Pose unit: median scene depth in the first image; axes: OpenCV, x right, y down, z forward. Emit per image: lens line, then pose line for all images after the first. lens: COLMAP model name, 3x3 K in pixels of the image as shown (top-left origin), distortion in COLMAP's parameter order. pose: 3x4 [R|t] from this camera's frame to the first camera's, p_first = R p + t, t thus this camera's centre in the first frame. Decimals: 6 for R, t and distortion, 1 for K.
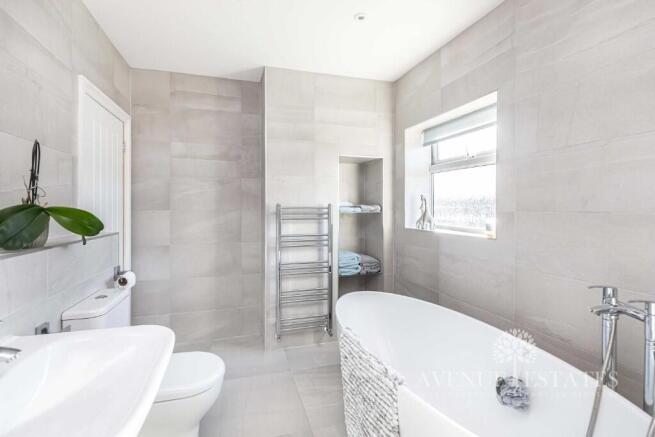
lens RADIAL K [[295.5, 0, 324.2], [0, 295.5, 217.6], [0, 0, 1]] dist [0.002412, 0.000163]
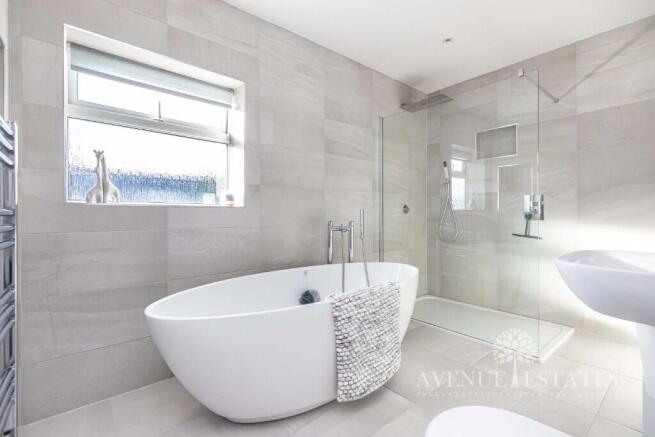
lens RADIAL K [[295.5, 0, 324.2], [0, 295.5, 217.6], [0, 0, 1]] dist [0.002412, 0.000163]
pose [[-0.382995, -0.012591, 0.923665, -0.499720], [0.023613, 0.999447, 0.023415, 0.074118], [-0.923449, 0.030778, -0.382486, 0.906993]]
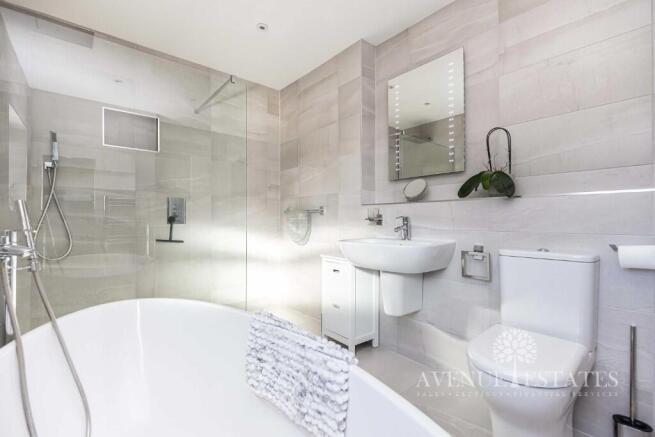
lens RADIAL K [[303.8, 0, 327.5], [0, 303.8, 218.5], [0, 0, 1]] dist [0.000645, 0.000011]
pose [[-0.925928, -0.006171, -0.377650, 0.193139], [-0.015233, 0.999663, 0.021014, 0.076778], [0.377394, 0.025210, -0.925710, 1.001448]]
